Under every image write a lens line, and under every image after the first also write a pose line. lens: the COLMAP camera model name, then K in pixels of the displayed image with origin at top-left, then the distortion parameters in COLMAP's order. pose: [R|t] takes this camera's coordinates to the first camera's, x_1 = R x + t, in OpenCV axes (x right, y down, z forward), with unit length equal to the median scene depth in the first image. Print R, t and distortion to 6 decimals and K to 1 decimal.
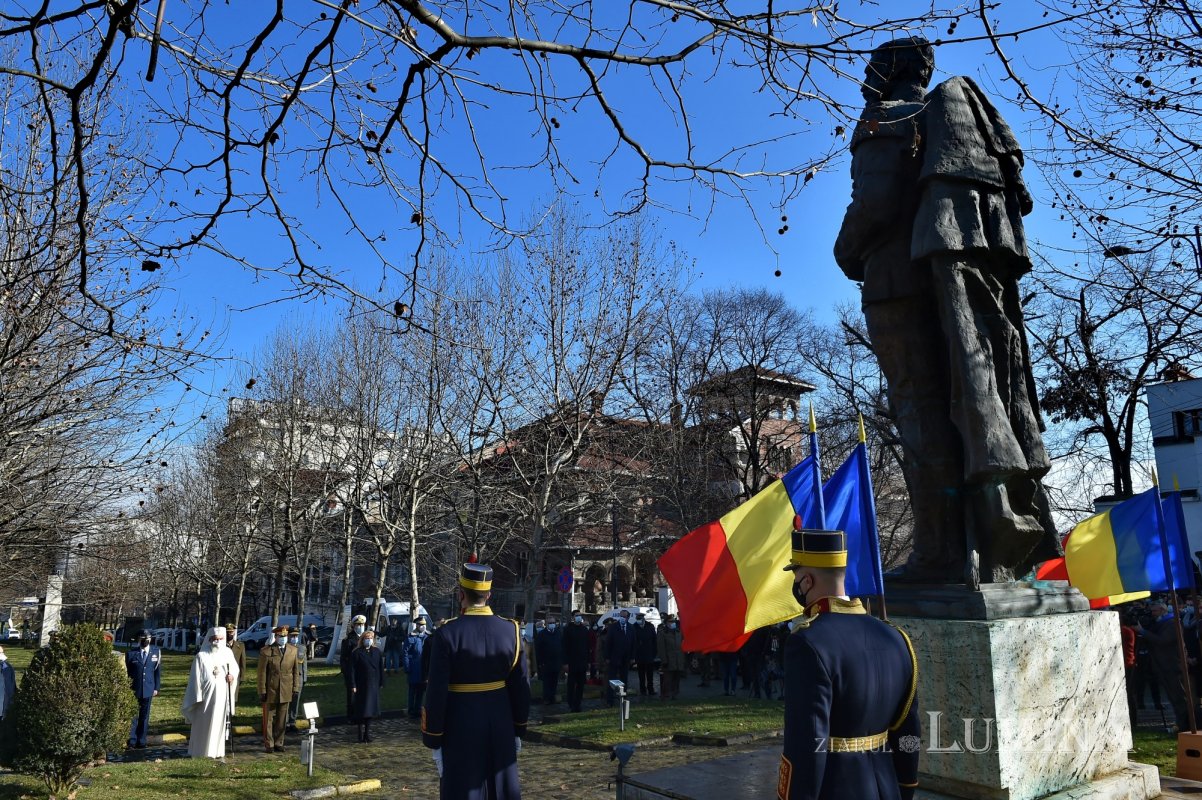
lens RADIAL K [[868.5, 0, 601.0], [0, 868.5, 400.0], [0, 0, 1]] dist [-0.008943, -0.008856]
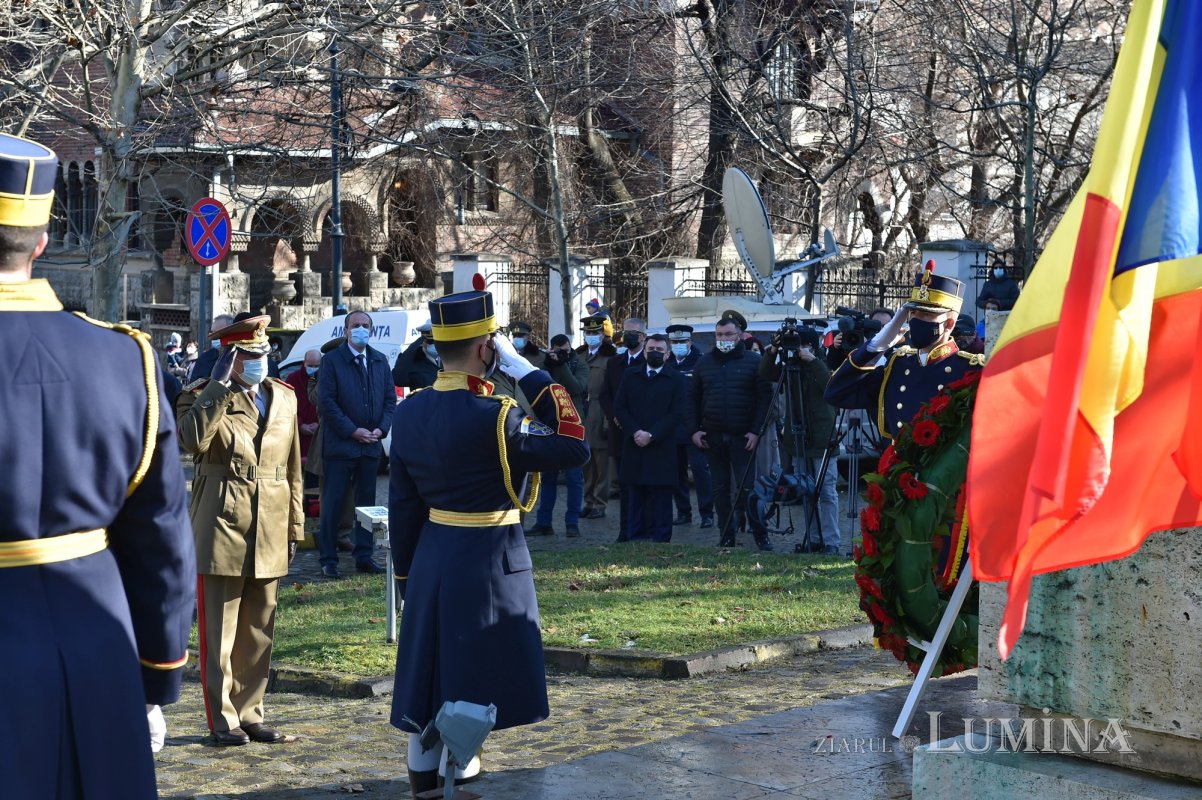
lens RADIAL K [[2316.1, 0, 601.0], [0, 2316.1, 400.0], [0, 0, 1]] dist [0.044477, -0.136944]
pose [[0.990307, -0.000974, 0.138891, -0.013089], [-0.036210, 0.963586, 0.264934, 0.016104], [-0.134092, -0.267396, 0.954211, 0.056617]]
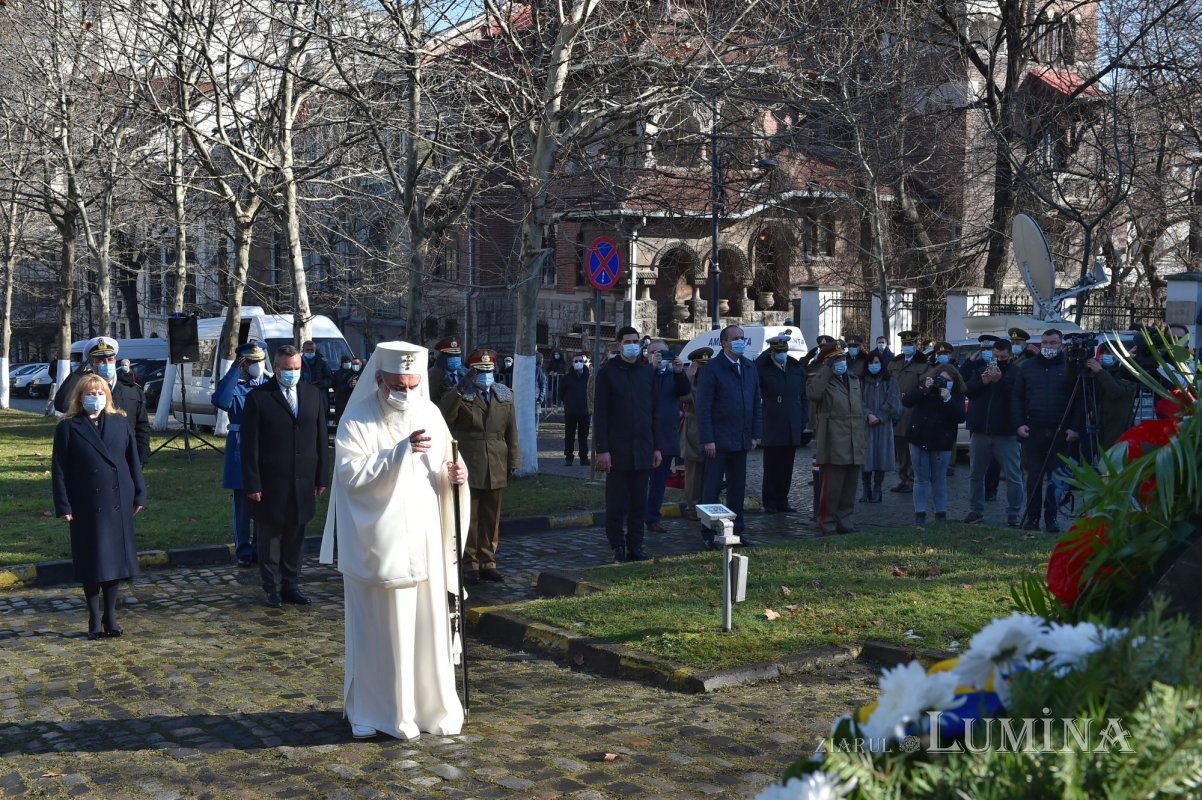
lens RADIAL K [[1492.5, 0, 601.0], [0, 1492.5, 400.0], [0, 0, 1]] dist [-0.002138, 0.022231]
pose [[0.998177, 0.009530, -0.059599, 0.003679], [0.007380, 0.960777, 0.277224, 0.055022], [0.059903, -0.277158, 0.958955, 0.216860]]
